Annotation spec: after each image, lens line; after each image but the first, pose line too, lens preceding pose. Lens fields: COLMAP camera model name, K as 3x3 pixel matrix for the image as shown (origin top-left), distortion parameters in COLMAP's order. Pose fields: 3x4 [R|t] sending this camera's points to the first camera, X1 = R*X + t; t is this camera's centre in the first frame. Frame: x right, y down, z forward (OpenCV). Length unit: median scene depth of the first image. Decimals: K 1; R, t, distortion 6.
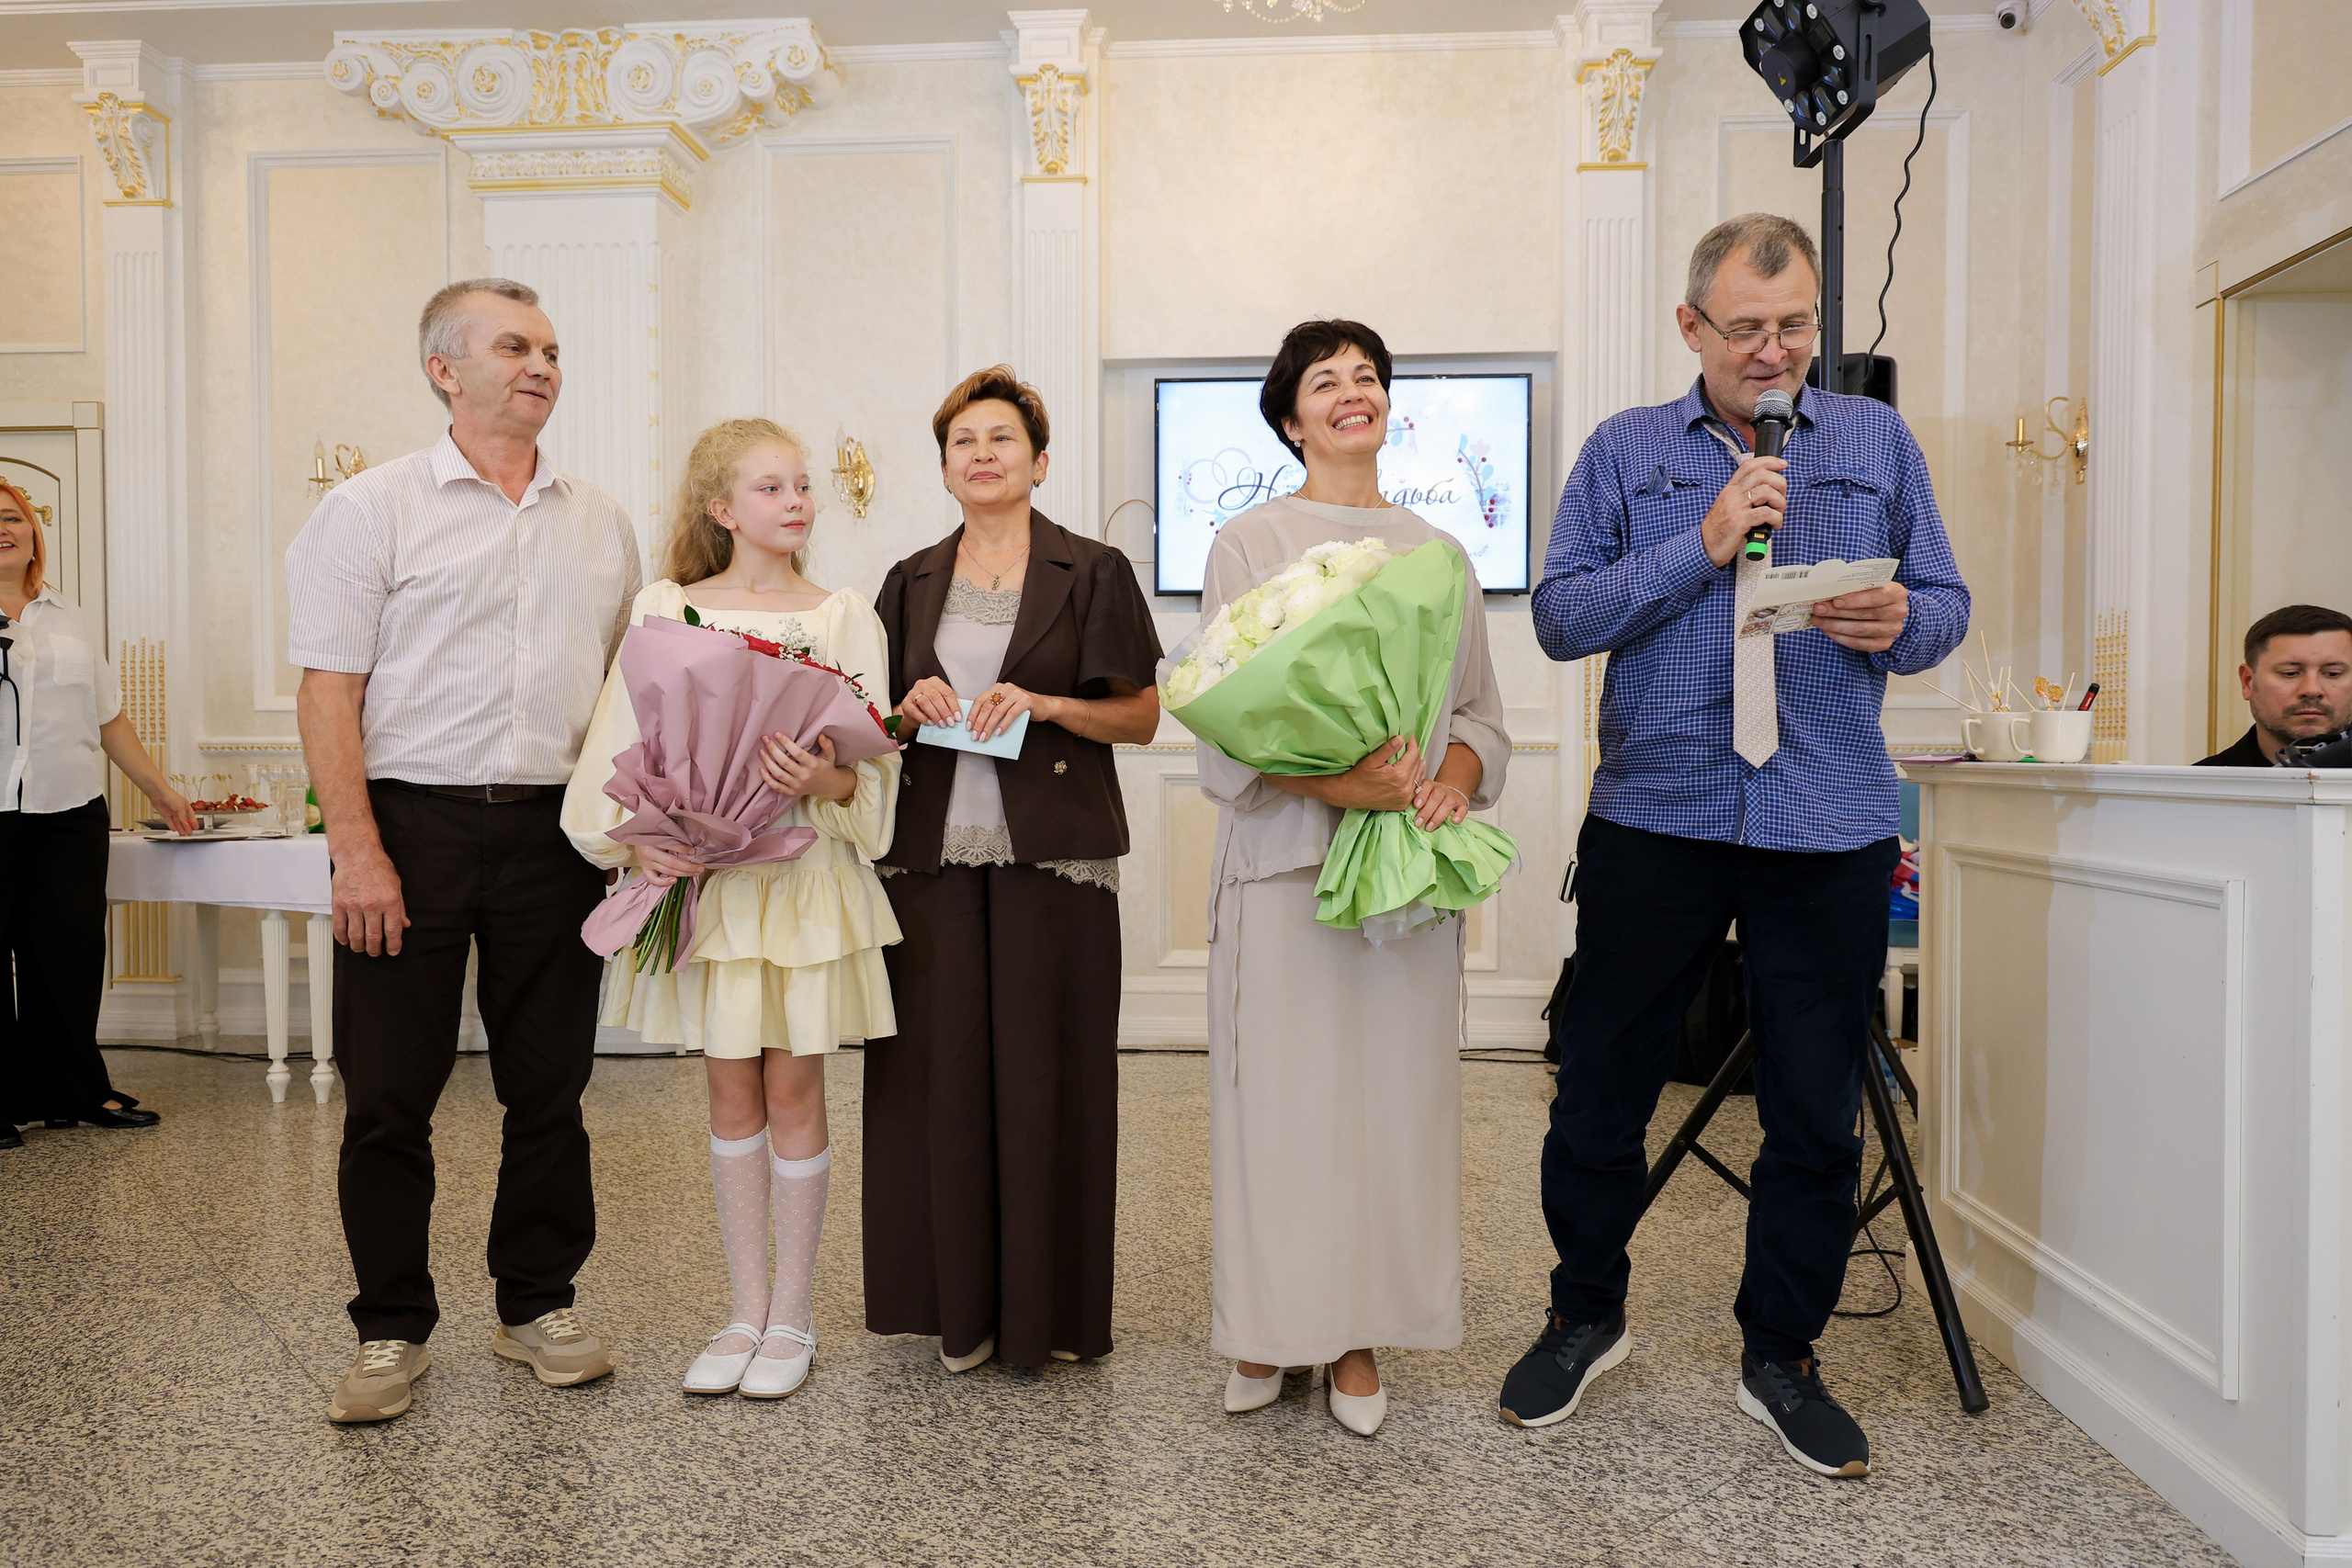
lens RADIAL K [[1585.3, 0, 1174.0], [0, 1585.3, 782.0], [0, 0, 1]] dist [0.004613, 0.000666]
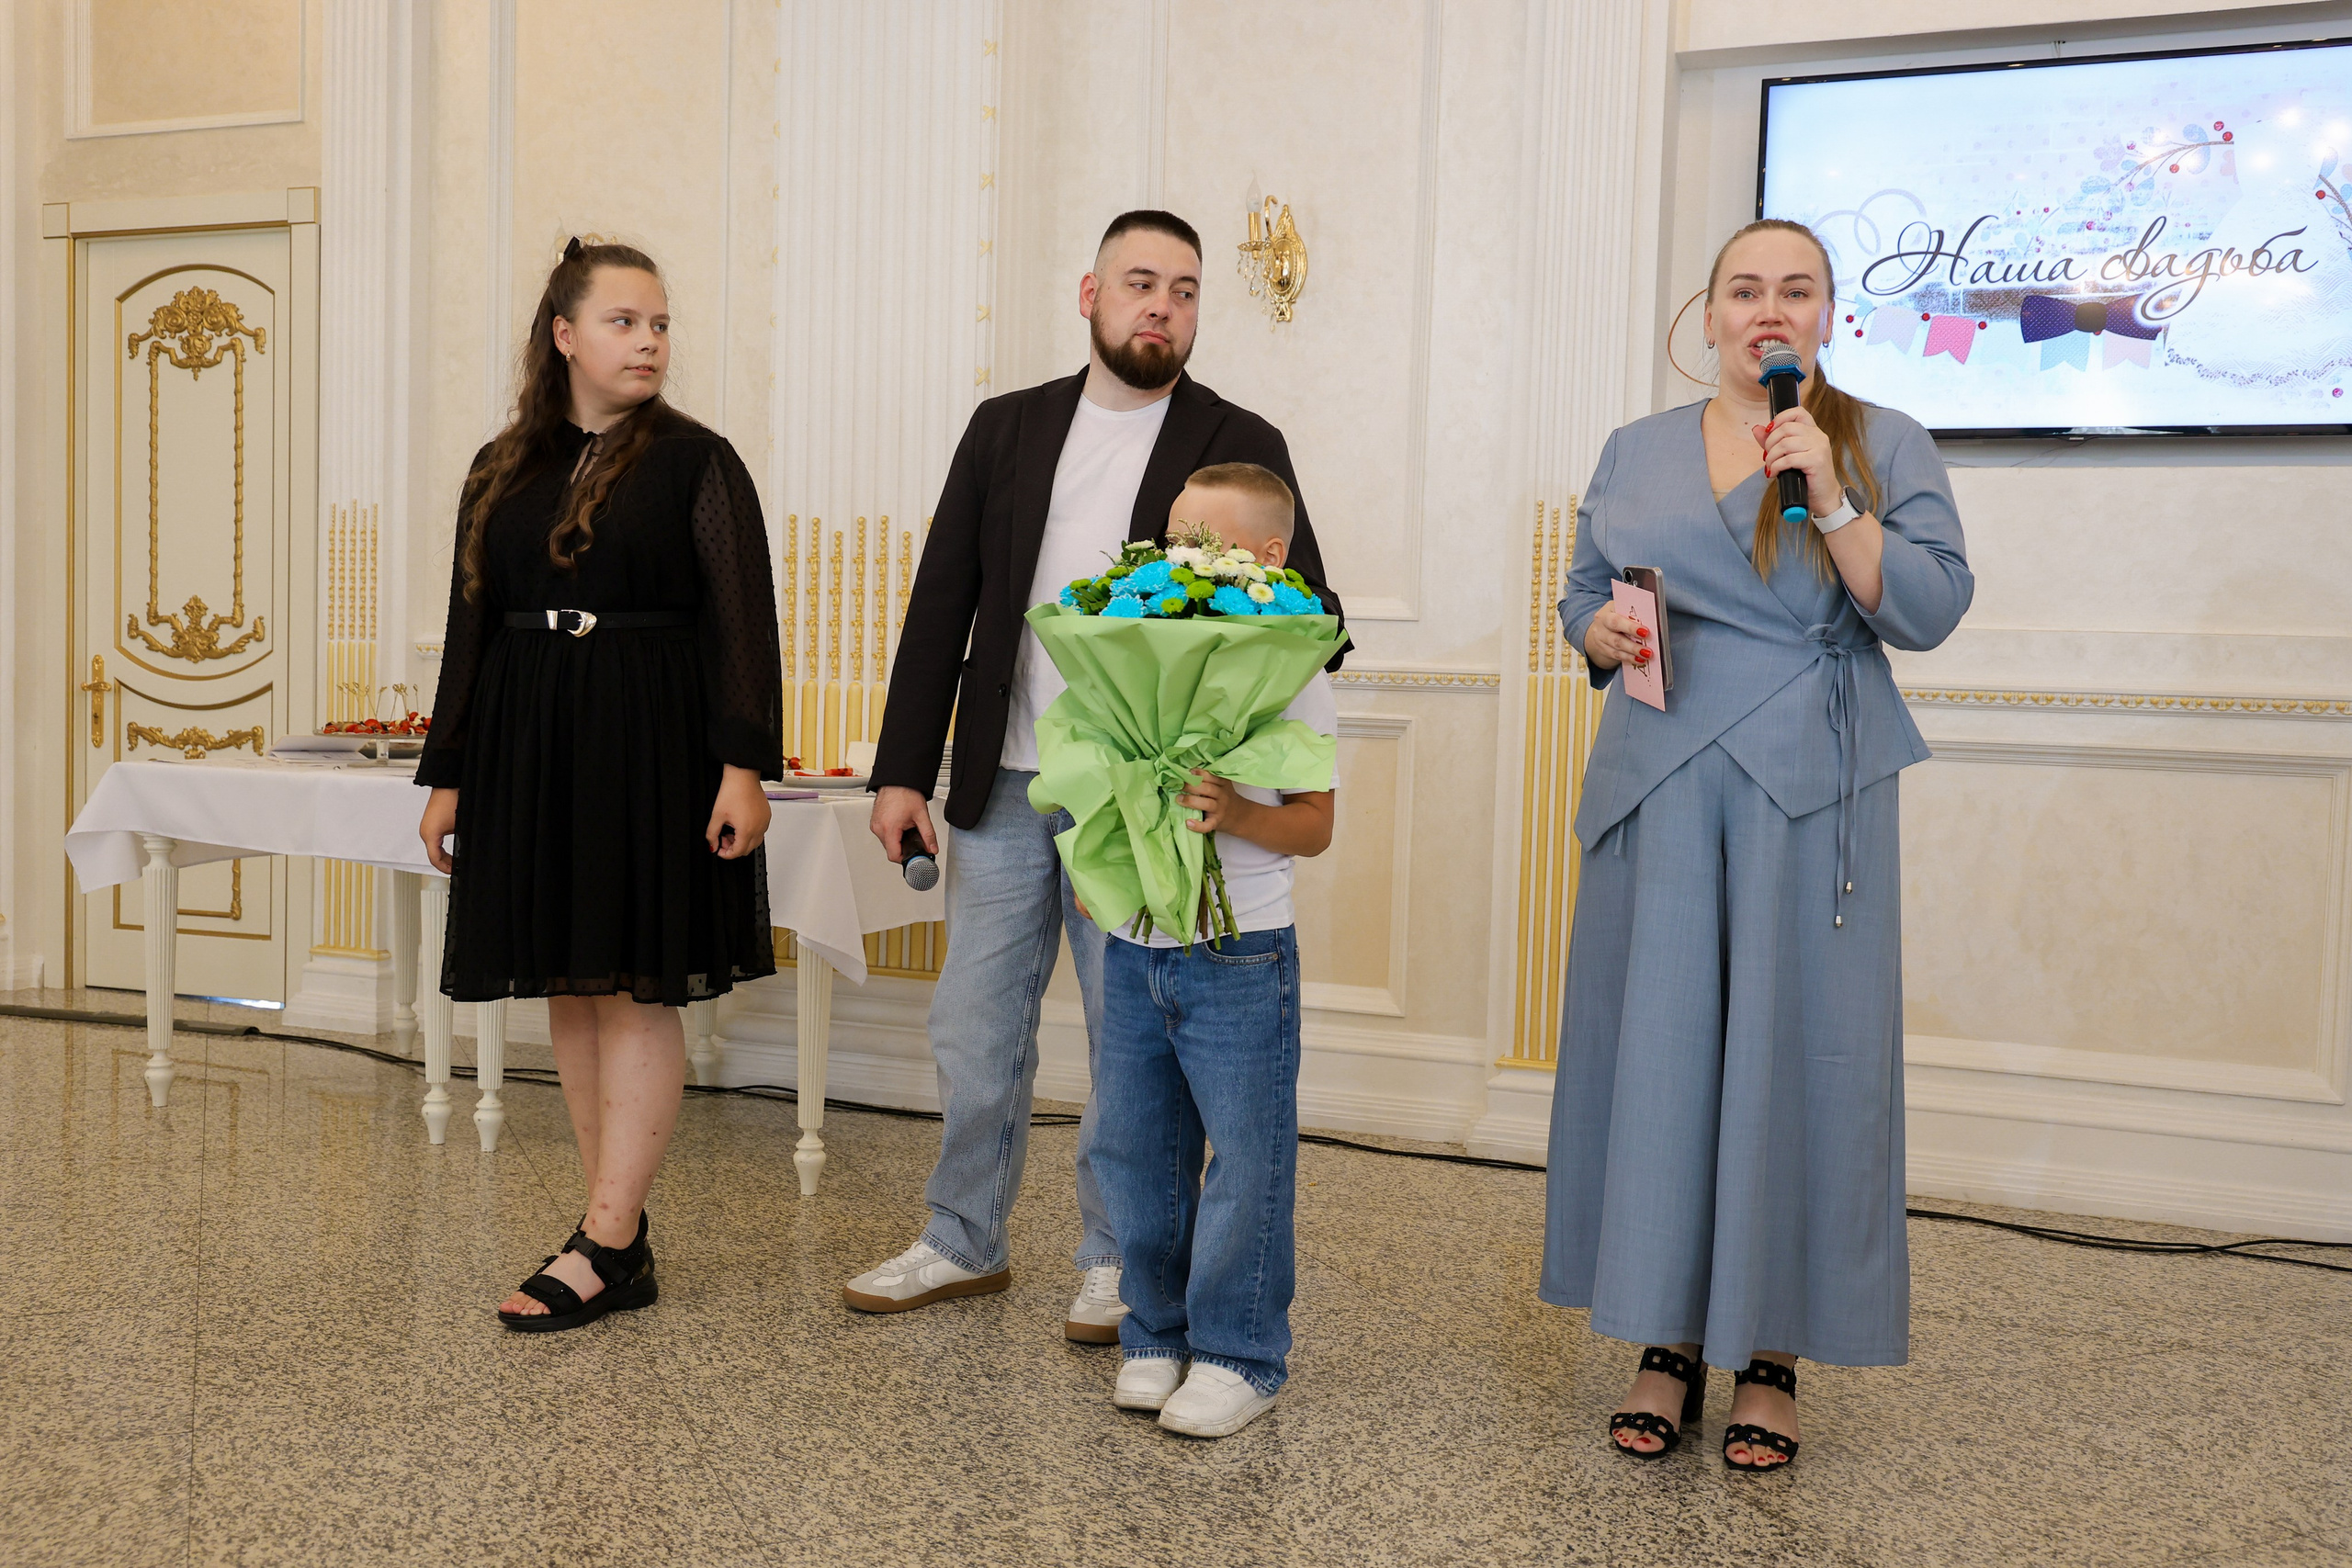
lens RADIAL K [[2108.8, 0, 1176.0], [0, 2108.8, 784.0], [0, 0, 1]] dist [0.016293, -0.000282]
pose [[0.955128, 0.045310, -0.292707, 0.037782], [-0.037926, 0.998804, 0.030859, -0.003759], [0.293755, -0.018373, 0.955704, 0.264580]]
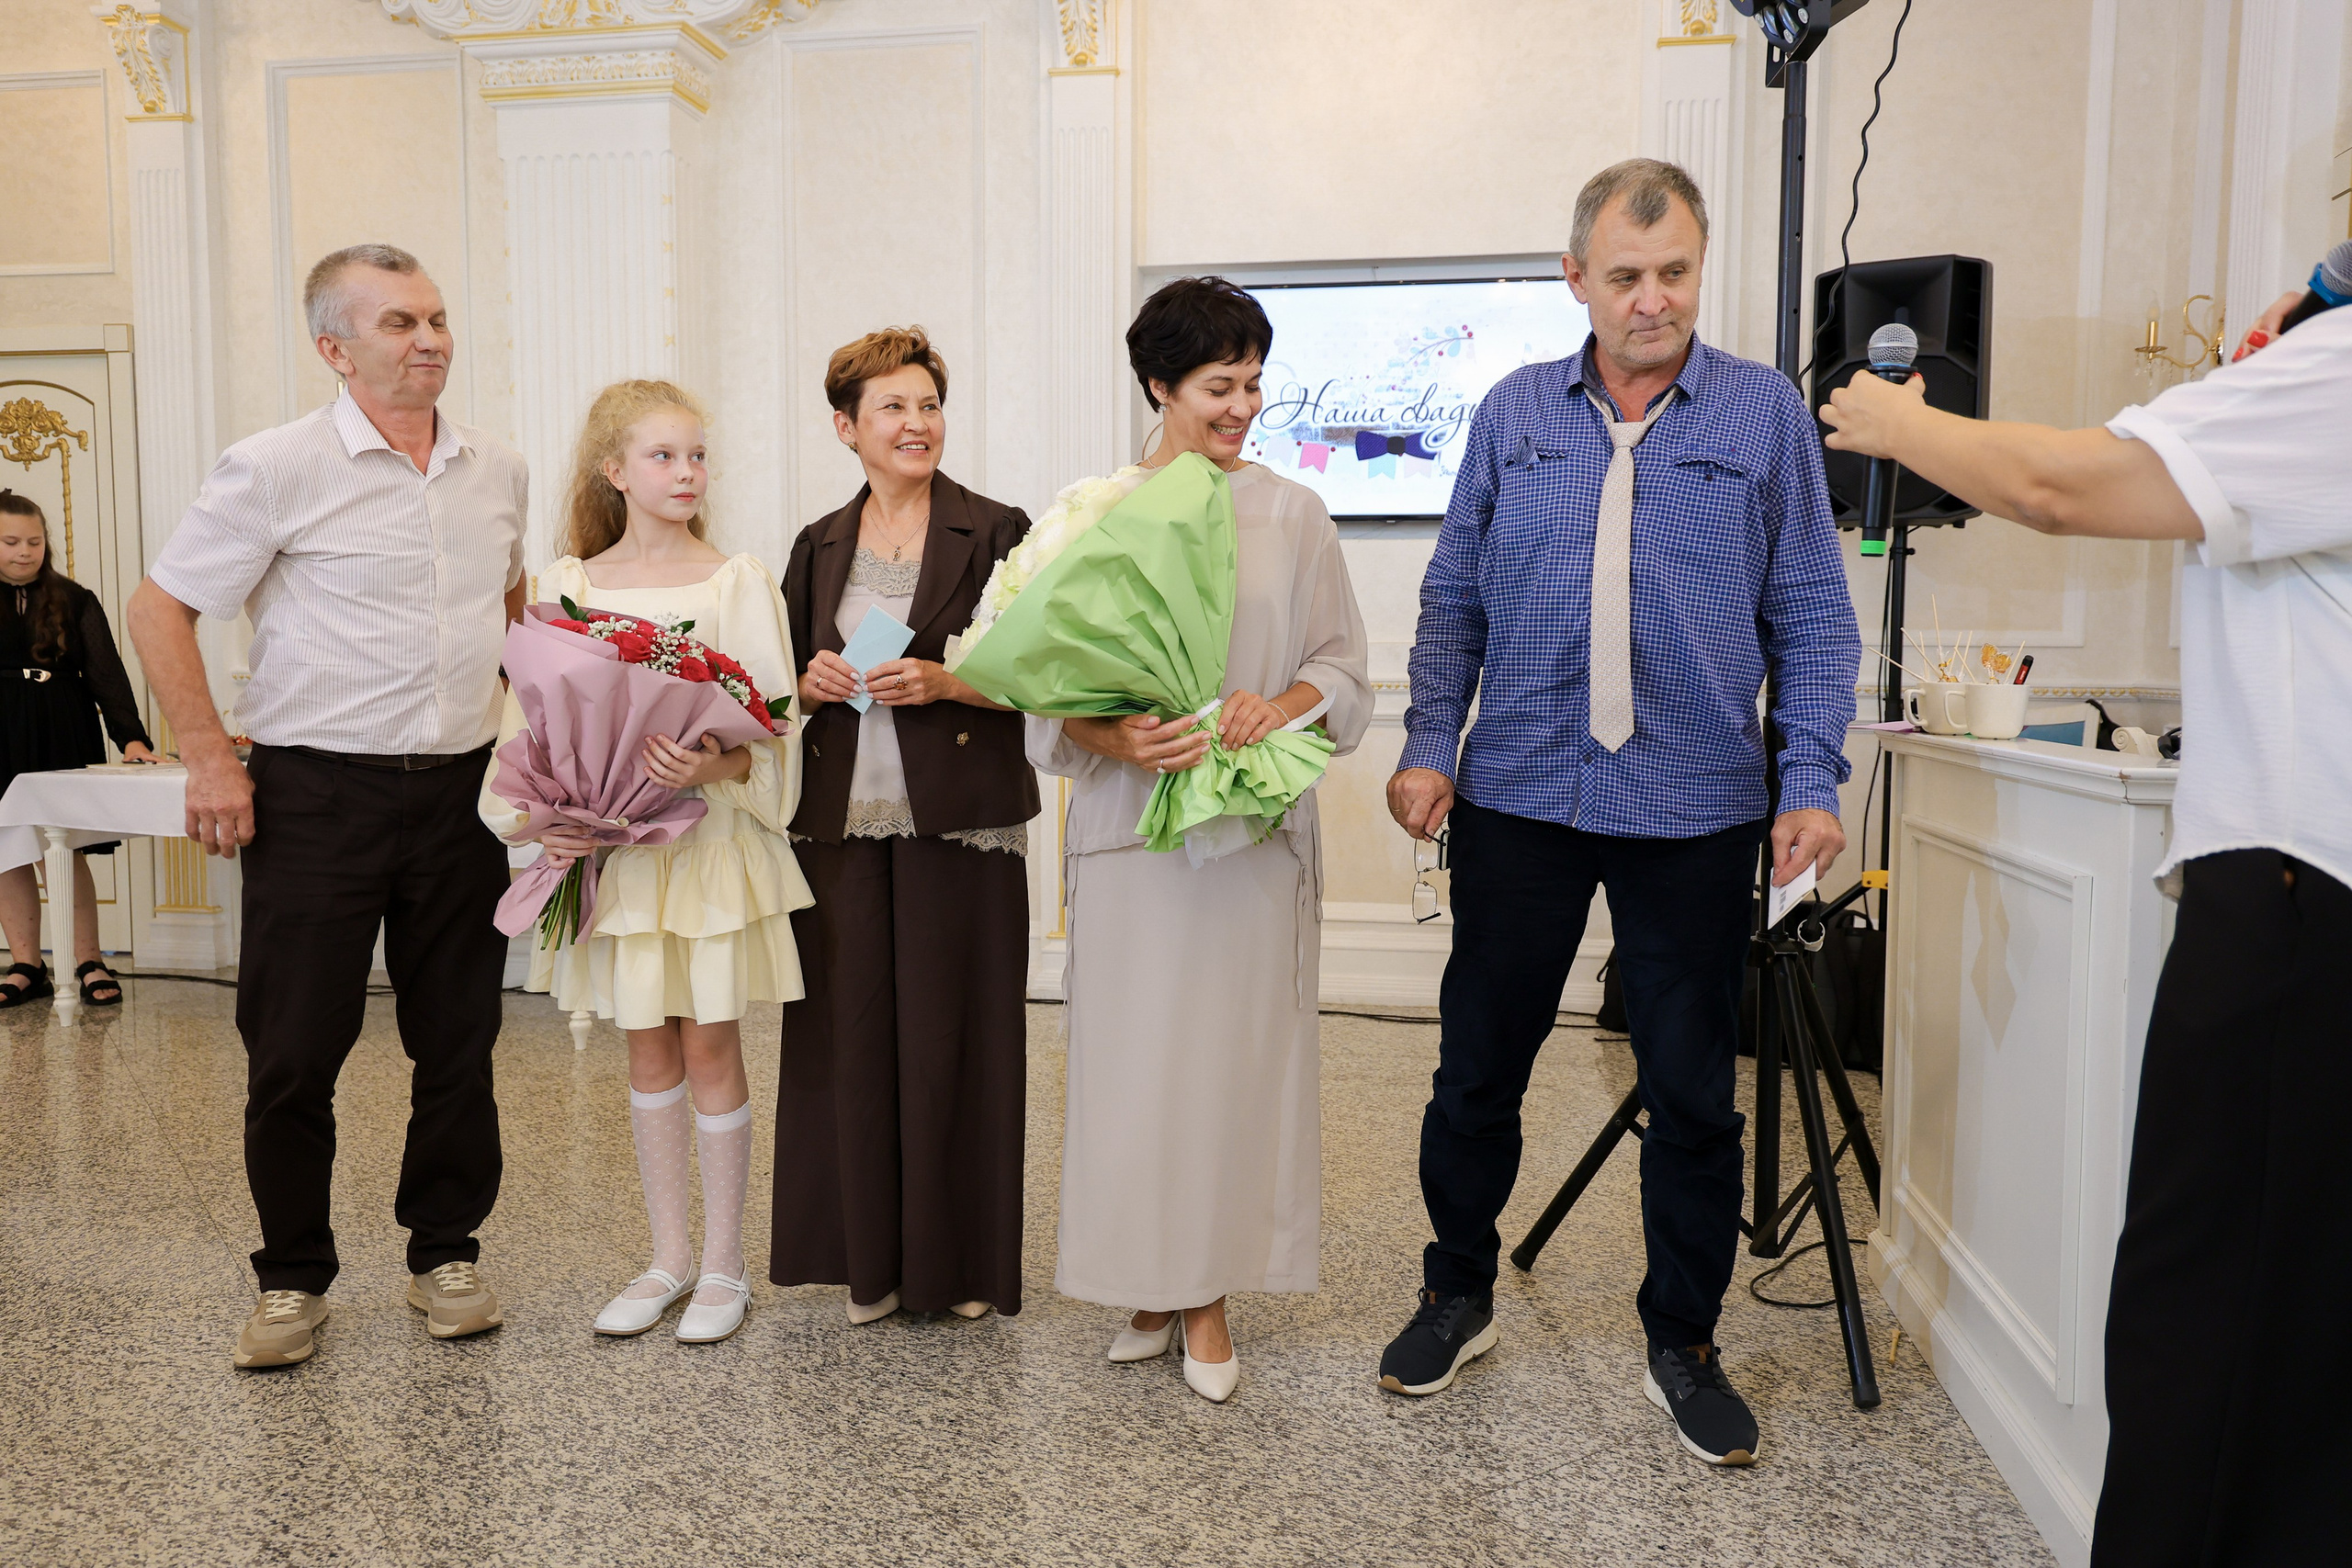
lens RADIAL K [[1768.3, 0, 1177.3], [0, 1768.3, 781.3], [0, 0, 1]] dist [0.012797, 0.003579]
pose [[0.995156, 0.011470, -0.097637, 0.139193], [-0.006521, 0.998685, 0.050859, -0.029197], [0.098092, -0.049976, 0.993922, -0.077289]]
